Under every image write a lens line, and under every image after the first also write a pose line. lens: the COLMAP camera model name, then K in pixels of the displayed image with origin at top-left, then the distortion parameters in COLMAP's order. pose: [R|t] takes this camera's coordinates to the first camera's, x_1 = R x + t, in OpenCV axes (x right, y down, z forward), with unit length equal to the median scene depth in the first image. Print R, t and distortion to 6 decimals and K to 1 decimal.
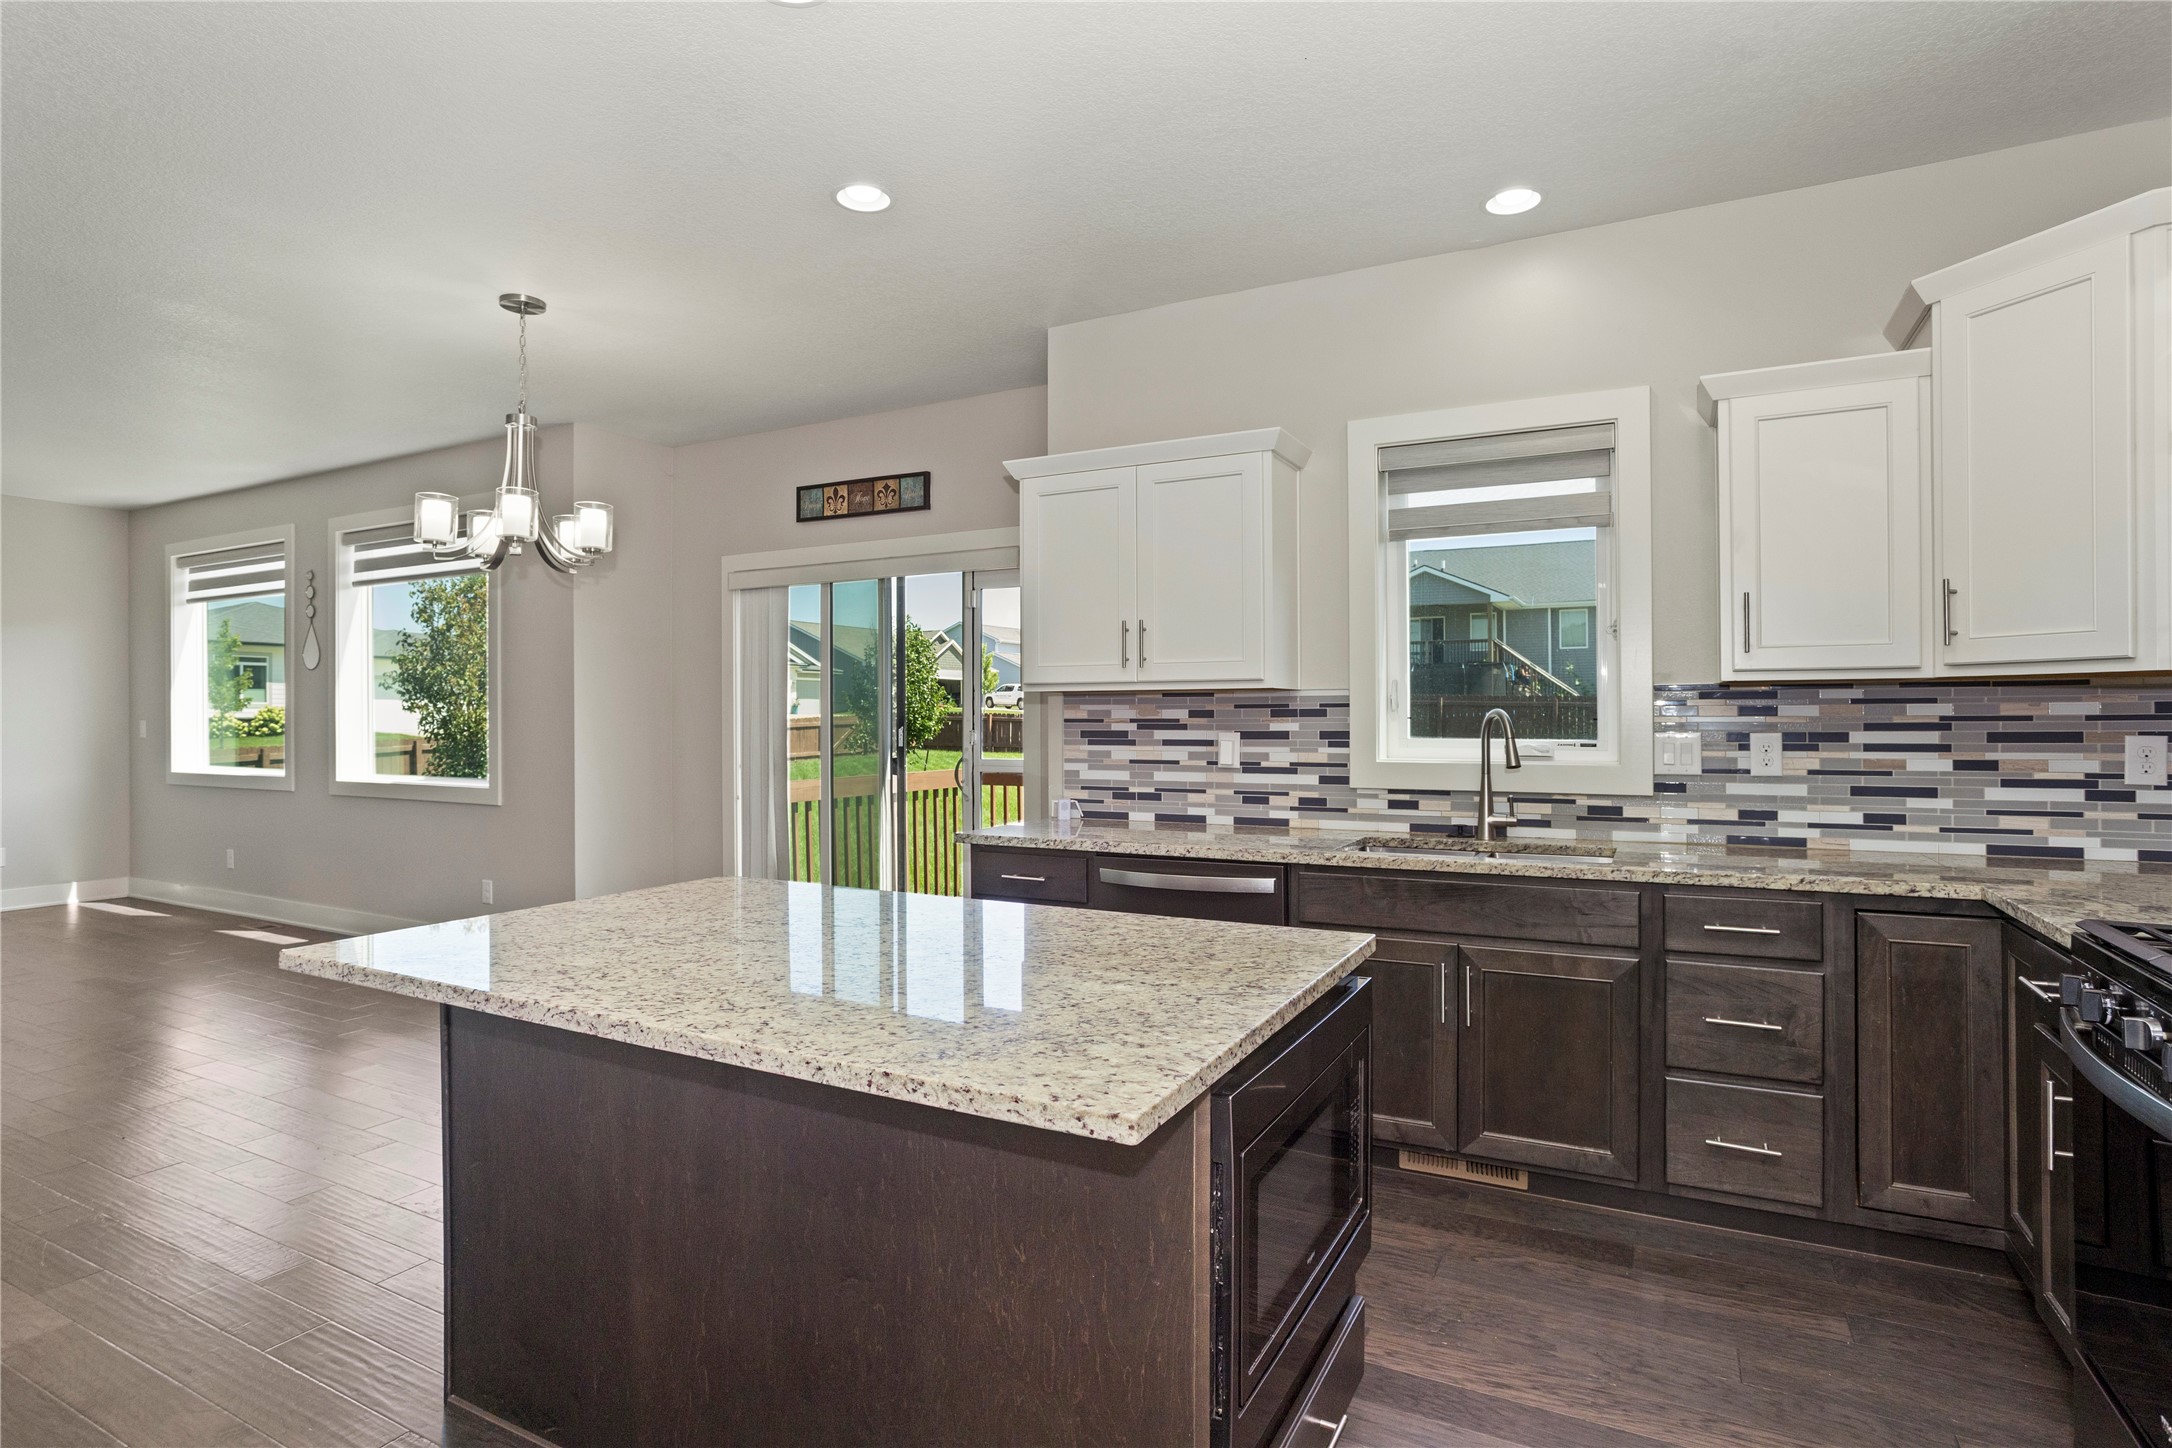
lens RADIAL K [[1093.9, 0, 1091.9], [0, 1093.9, 717.7], [0, 0, 1]] dist [-0.065618, 0.039713]
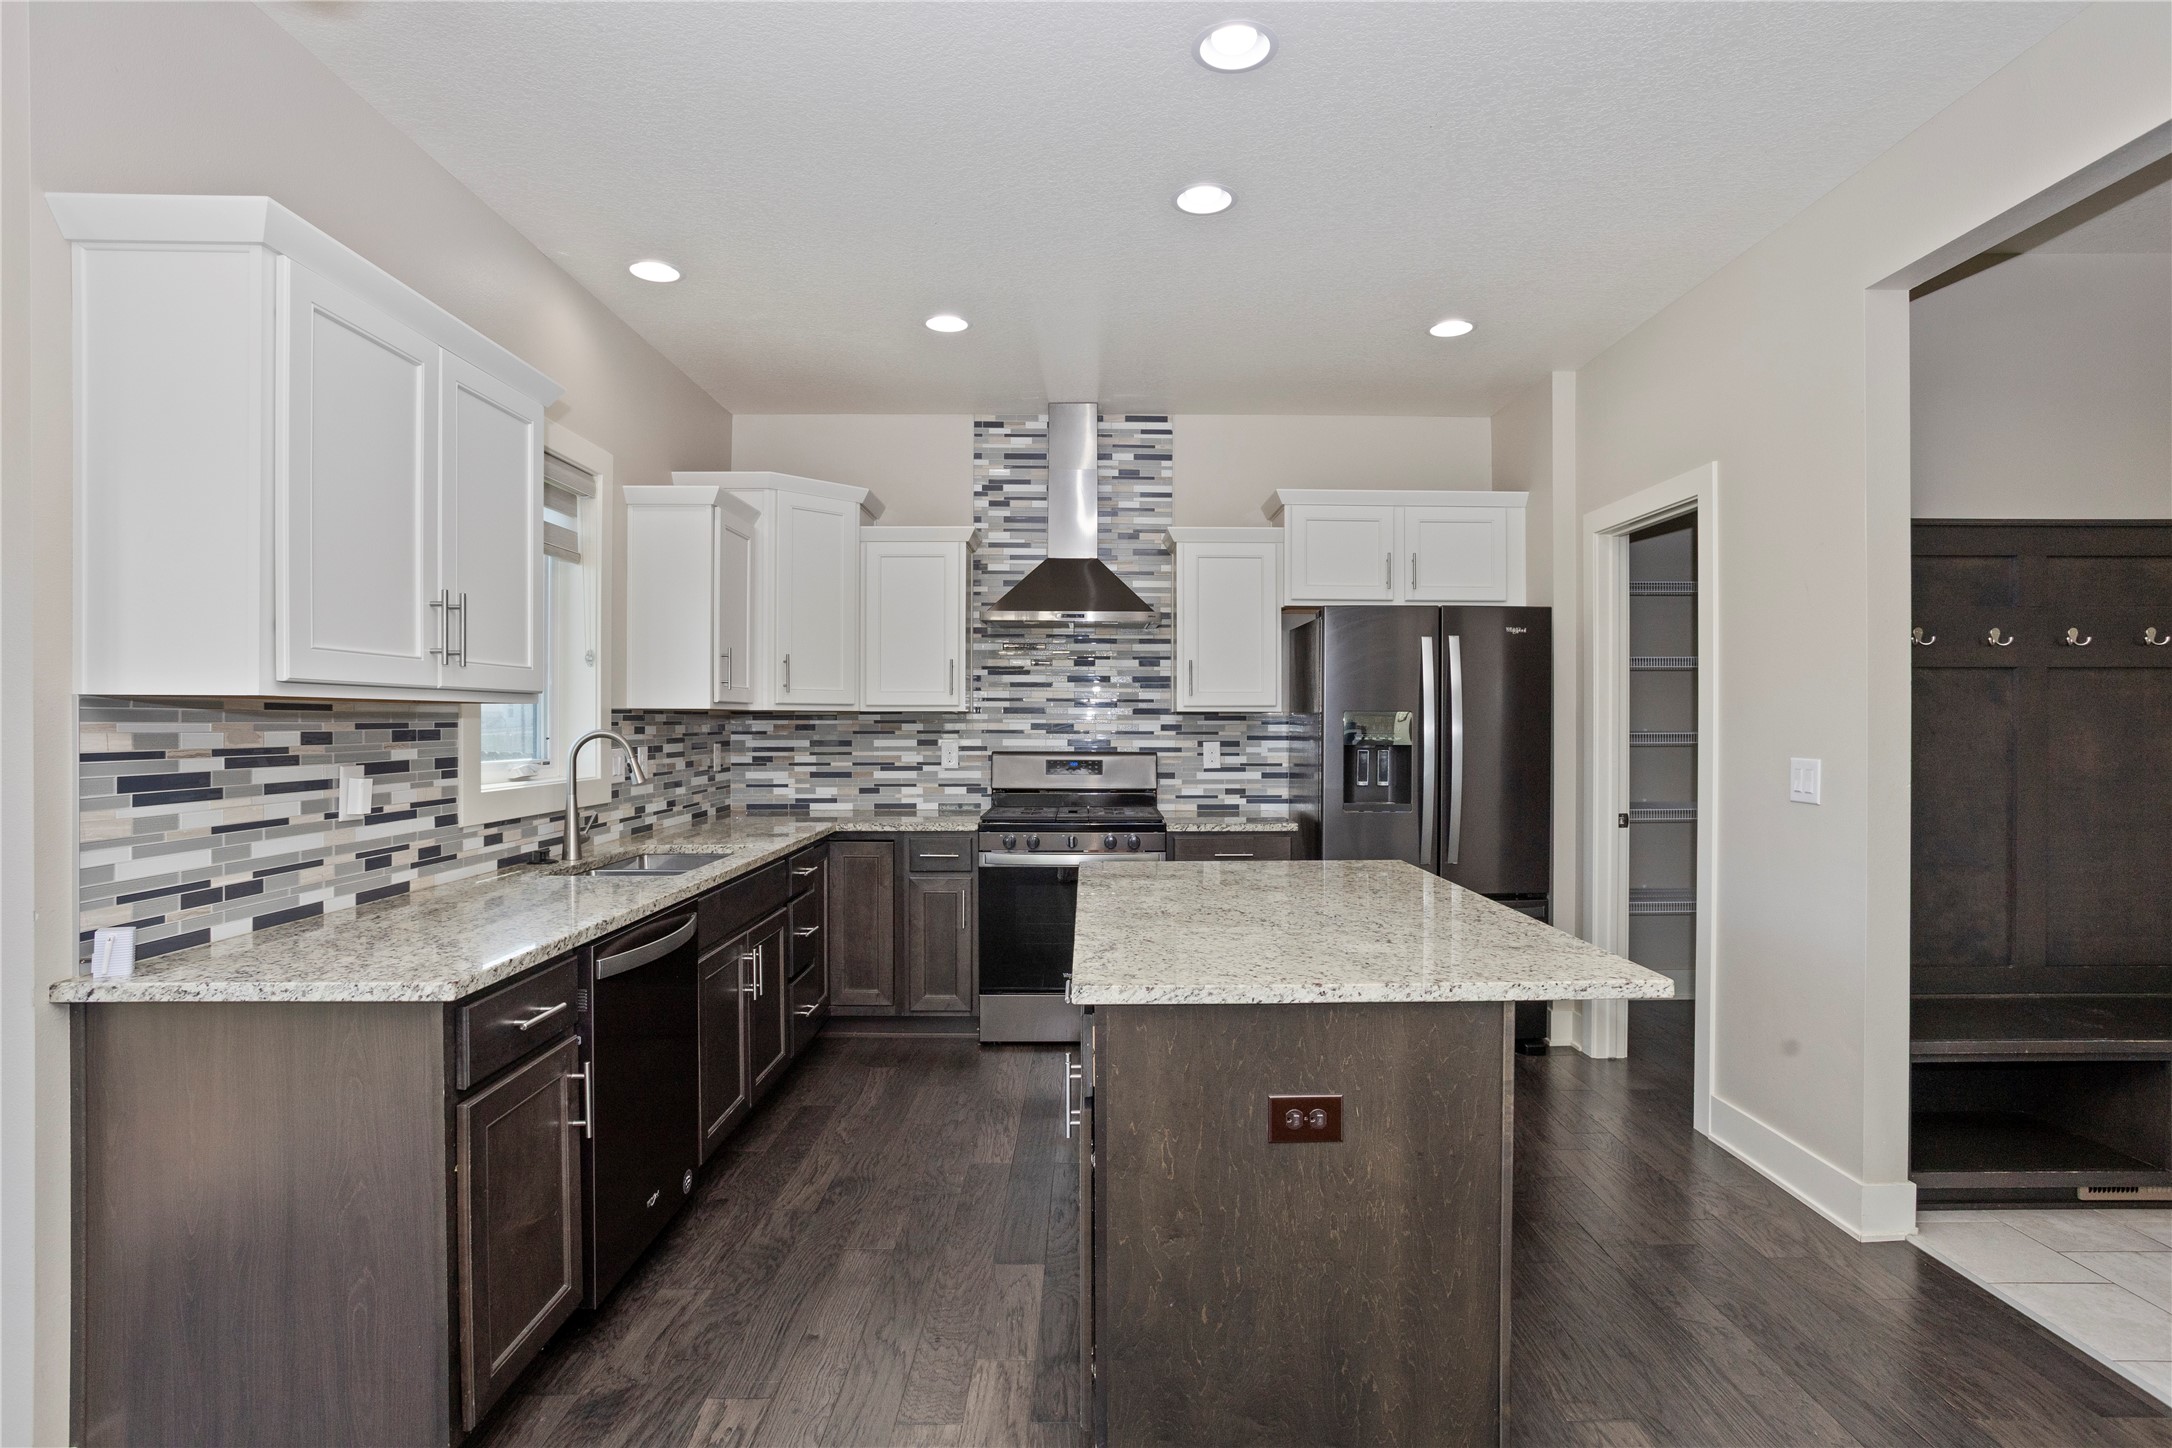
lens RADIAL K [[1093.9, 0, 1091.9], [0, 1093.9, 717.7], [0, 0, 1]] dist [-0.065618, 0.039713]
pose [[-0.470671, 0.005629, 0.882291, -0.643539], [0.002396, 0.999984, -0.005102, -0.011068], [-0.882306, -0.000287, -0.470677, 0.902195]]
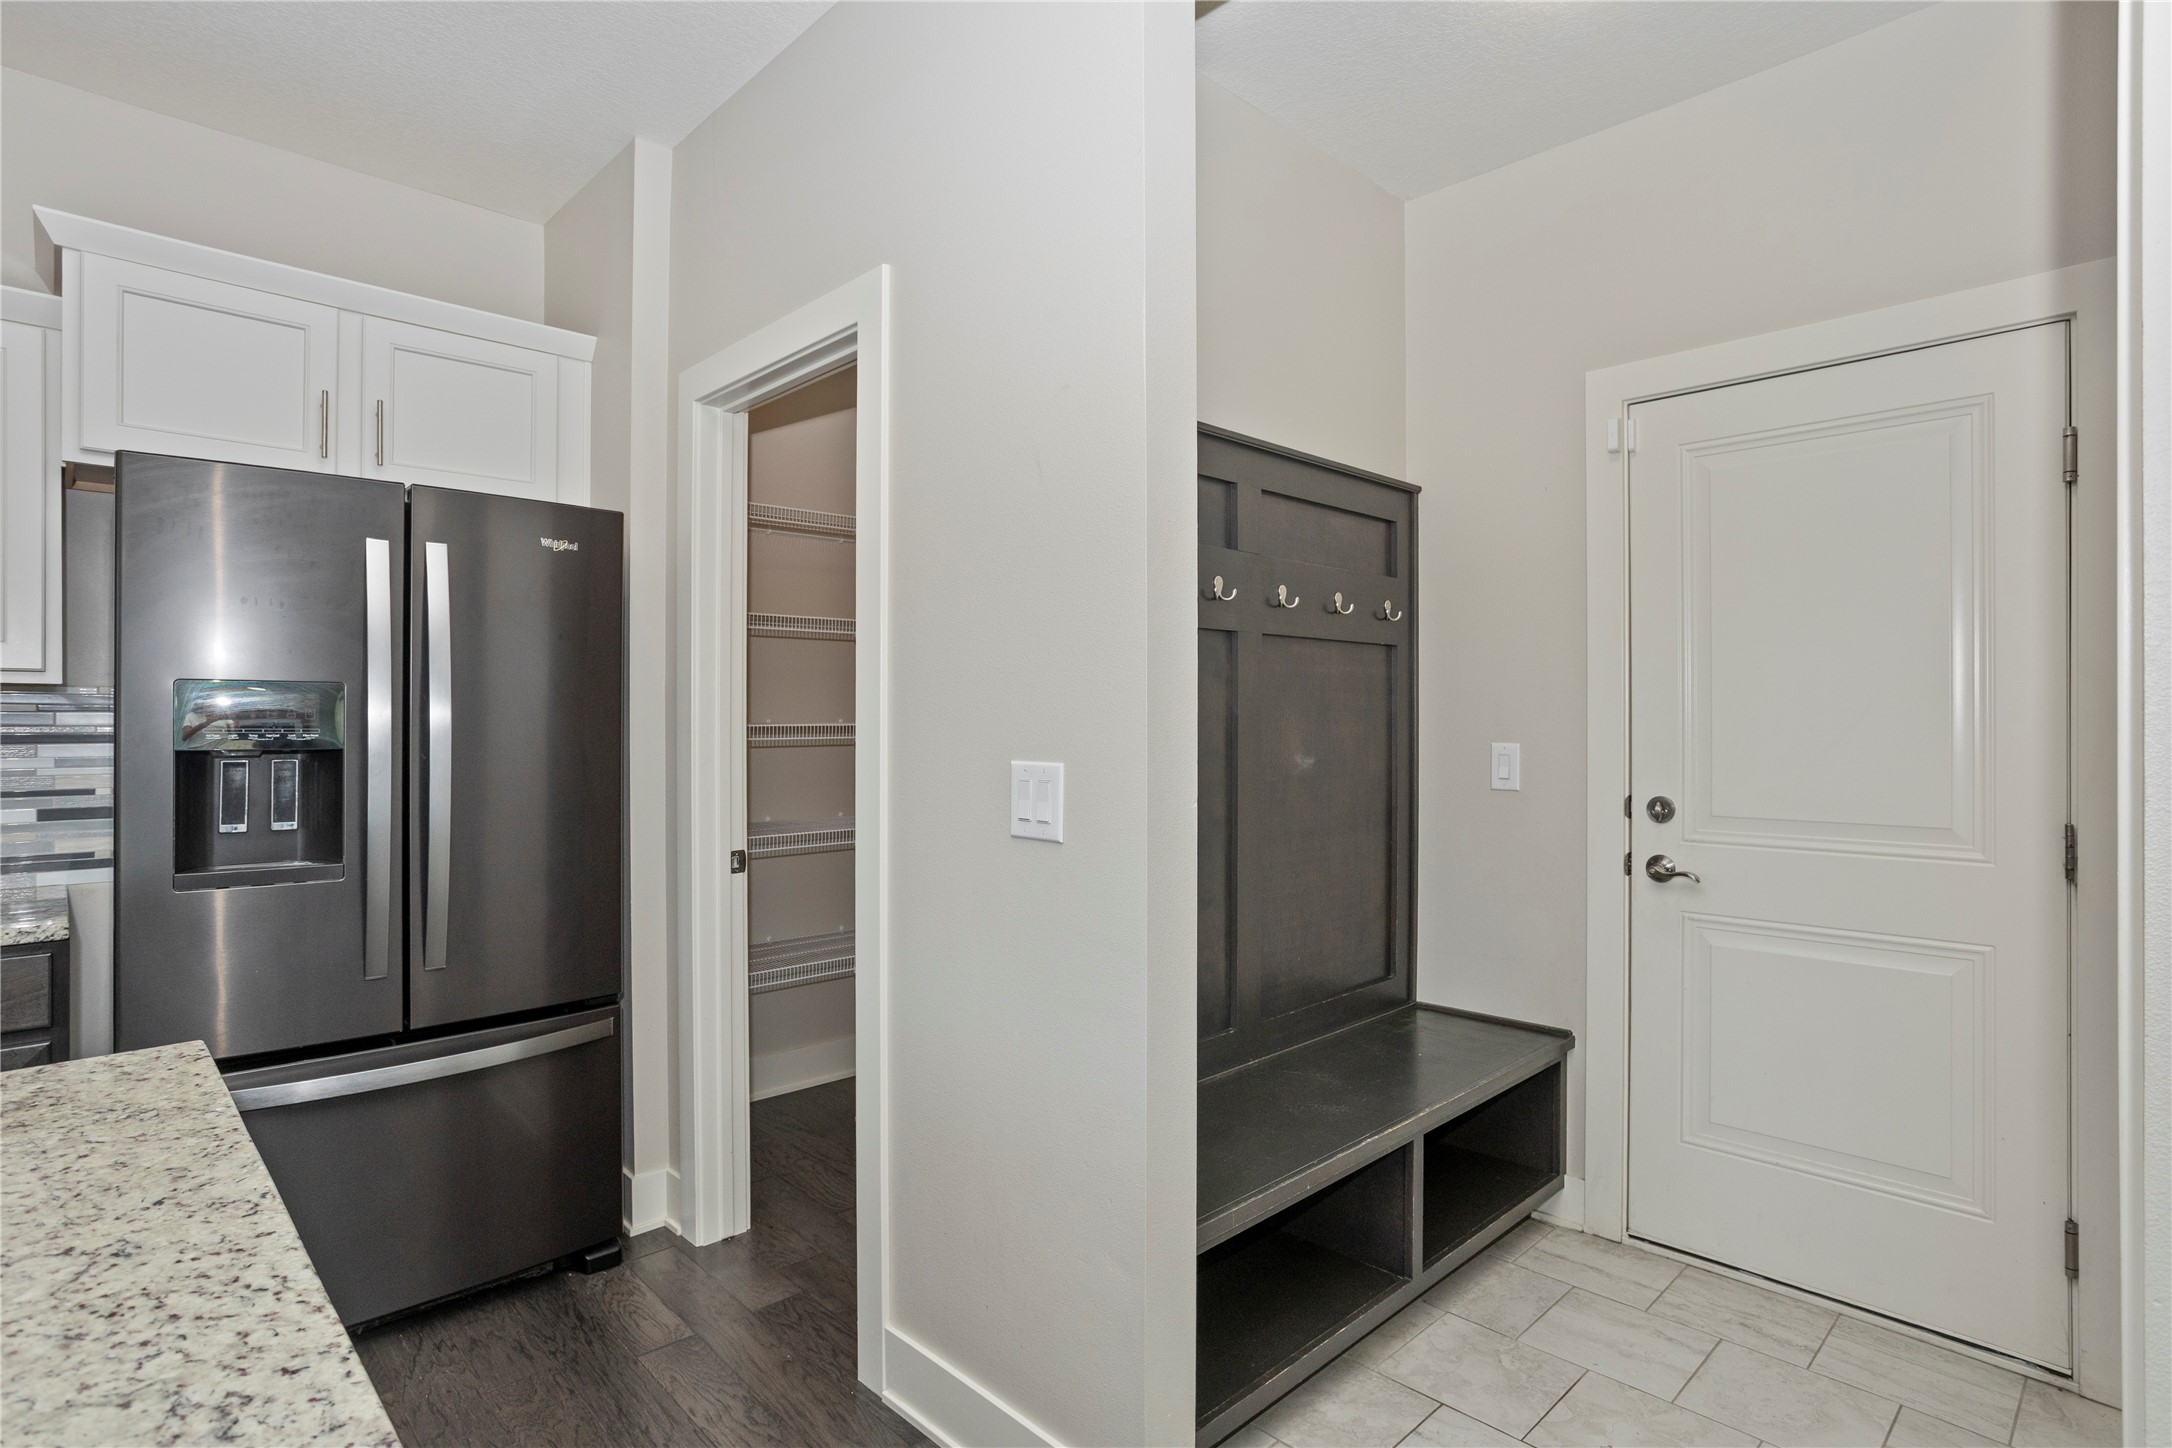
lens RADIAL K [[1093.9, 0, 1091.9], [0, 1093.9, 717.7], [0, 0, 1]] dist [-0.065618, 0.039713]
pose [[-0.950985, 0.004612, 0.309203, -0.354017], [0.004972, 0.999988, 0.000375, -0.002171], [-0.309197, 0.001894, -0.950996, 0.490584]]
